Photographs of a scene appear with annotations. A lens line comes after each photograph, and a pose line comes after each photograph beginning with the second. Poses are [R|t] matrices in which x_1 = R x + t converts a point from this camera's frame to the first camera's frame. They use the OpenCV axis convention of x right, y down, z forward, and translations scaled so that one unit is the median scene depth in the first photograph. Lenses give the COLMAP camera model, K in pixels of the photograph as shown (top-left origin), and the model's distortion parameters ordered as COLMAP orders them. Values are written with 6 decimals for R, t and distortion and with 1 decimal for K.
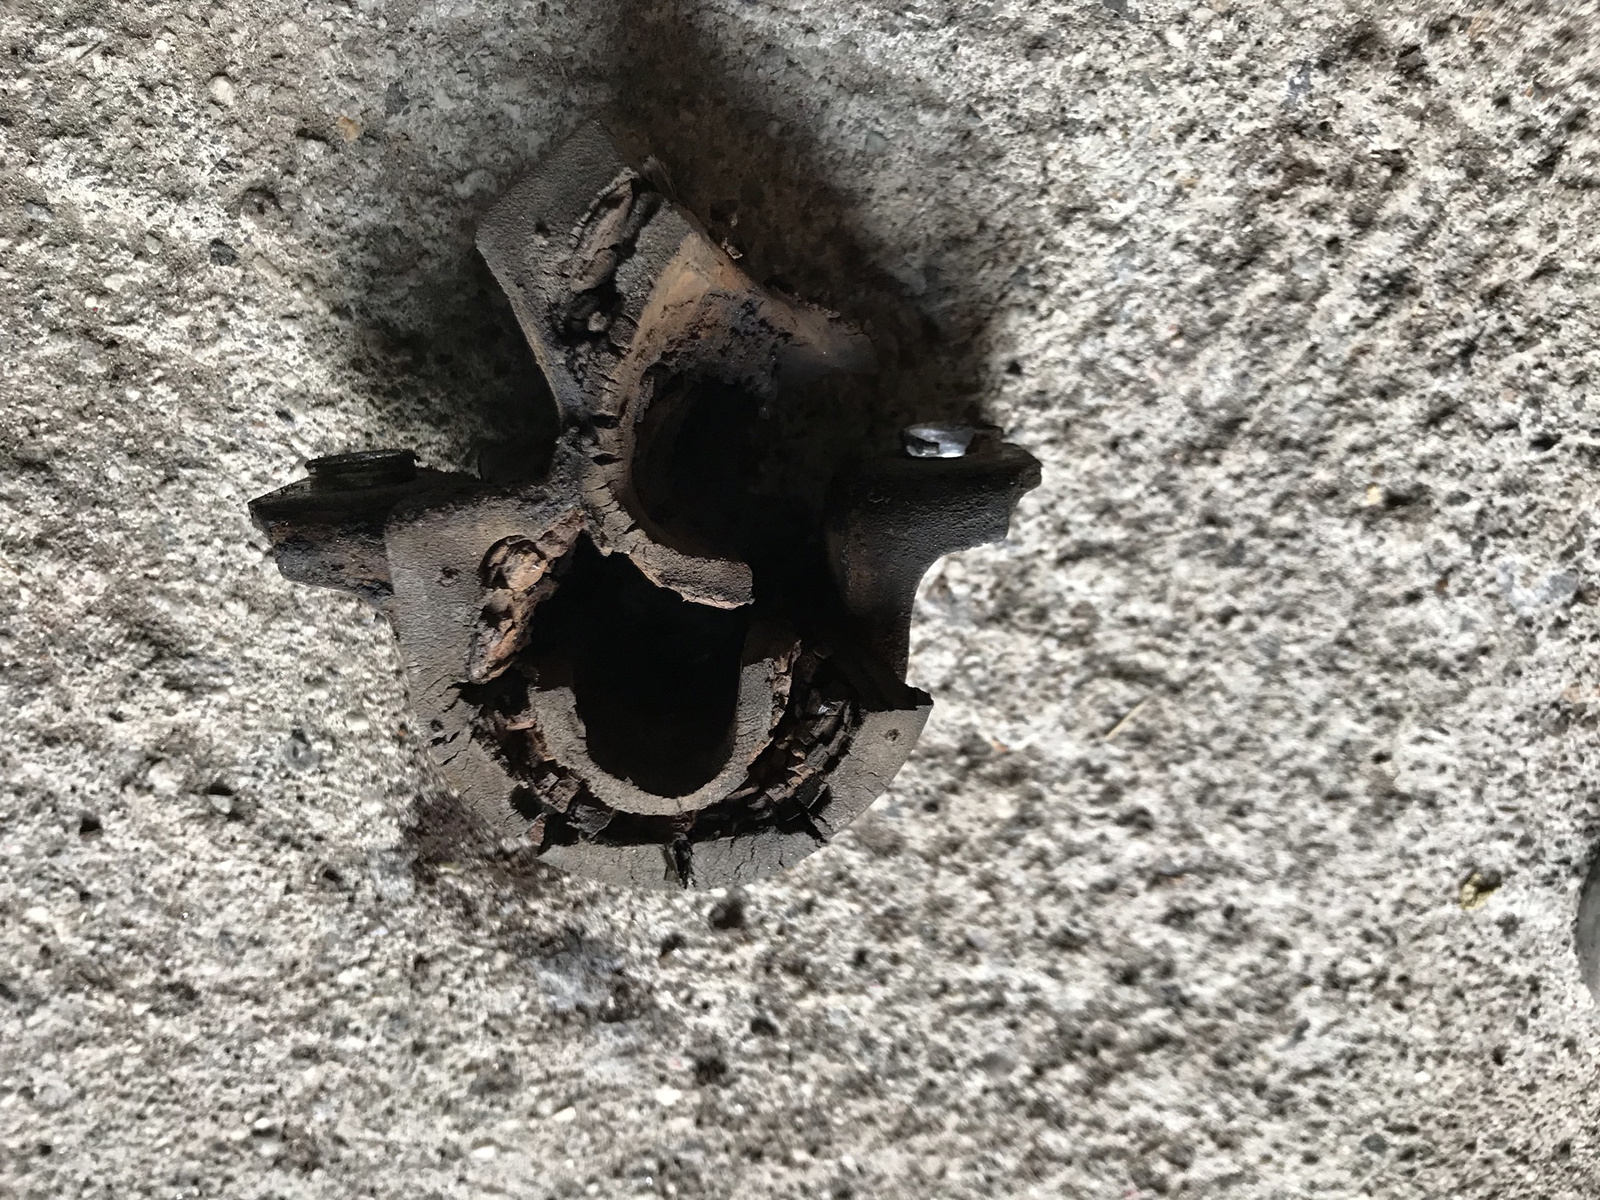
lens RADIAL K [[1417.0, 0, 803.3], [0, 1417.0, 601.7], [0, 0, 1]] dist [-0.050421, 0.030977]
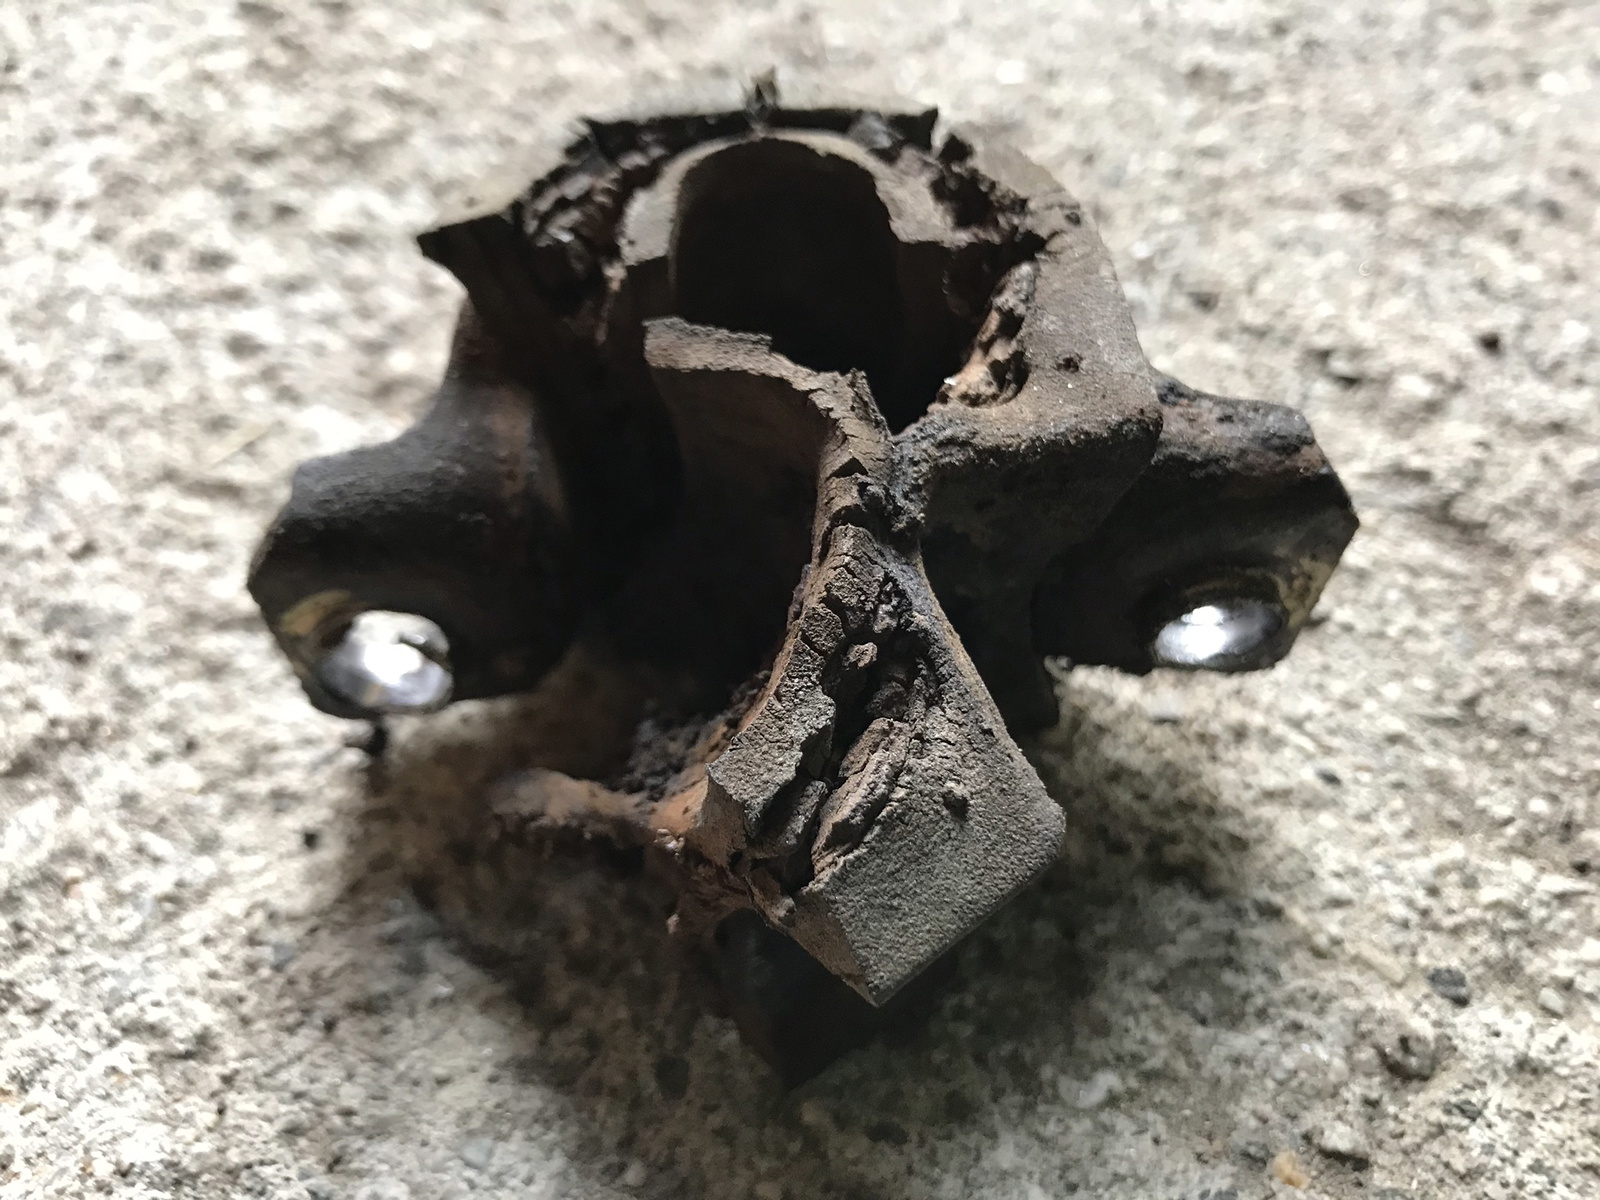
lens RADIAL K [[1417.0, 0, 803.3], [0, 1417.0, 601.7], [0, 0, 1]] dist [-0.050421, 0.030977]
pose [[-0.999541, -0.003511, -0.030087, -0.073904], [-0.007010, -0.939487, 0.342514, -0.295714], [-0.029468, 0.342568, 0.939031, 0.292158]]
